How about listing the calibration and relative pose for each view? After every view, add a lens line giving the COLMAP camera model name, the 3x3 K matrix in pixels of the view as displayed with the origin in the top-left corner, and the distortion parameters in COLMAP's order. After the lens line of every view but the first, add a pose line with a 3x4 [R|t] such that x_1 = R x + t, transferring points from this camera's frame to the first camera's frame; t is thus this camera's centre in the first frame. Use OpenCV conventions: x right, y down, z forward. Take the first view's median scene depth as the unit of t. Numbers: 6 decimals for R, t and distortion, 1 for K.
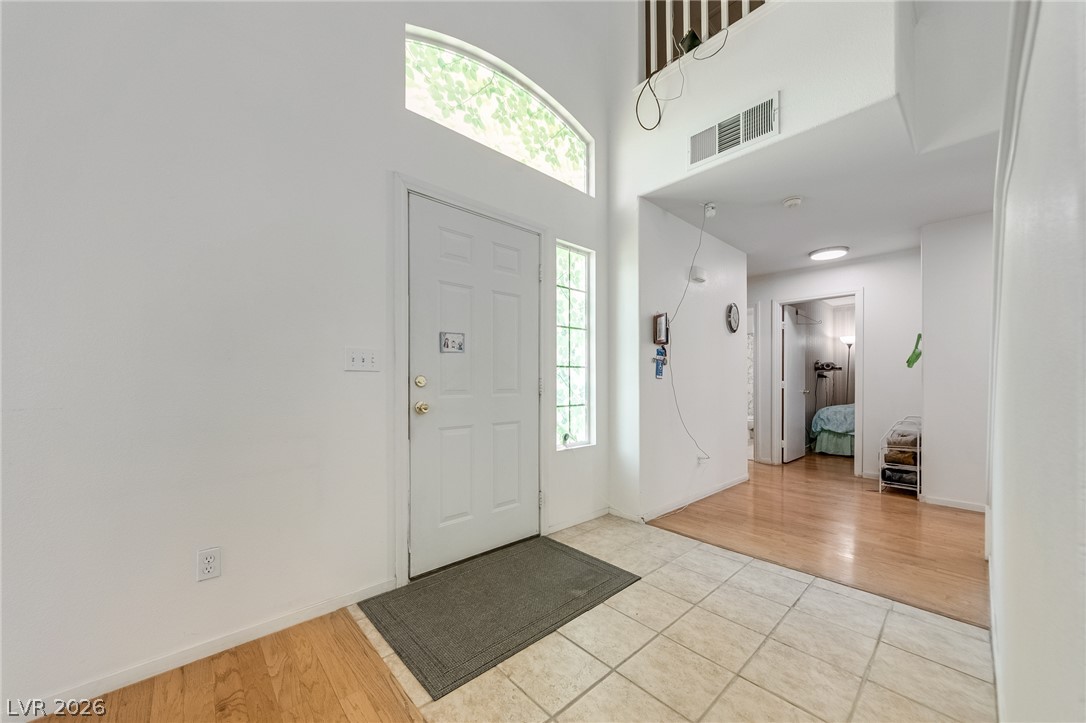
lens RADIAL K [[391.4, 0, 527.6], [0, 391.4, 383.3], [0, 0, 1]] dist [-0.002239, 0.000866]
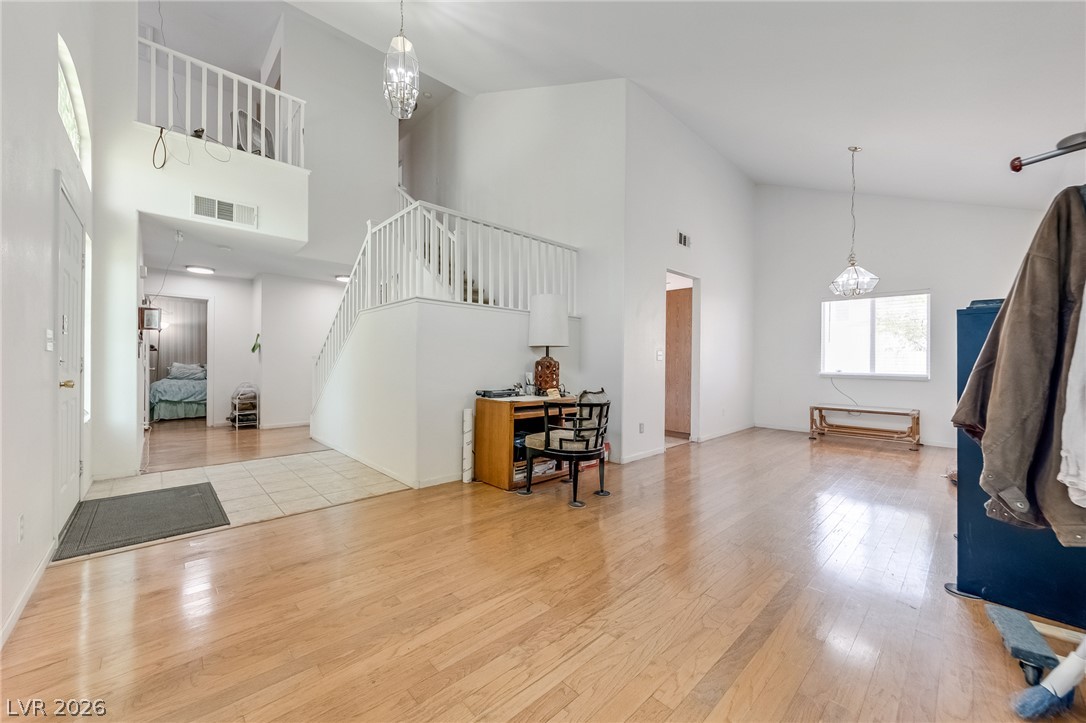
lens RADIAL K [[406.7, 0, 534.4], [0, 406.7, 362.3], [0, 0, 1]] dist [0.005521, -0.001137]
pose [[-0.032235, 0.000230, 0.999480, -0.728988], [-0.001596, 0.999999, -0.000281, -0.000182], [-0.999479, -0.001604, -0.032234, -0.147783]]
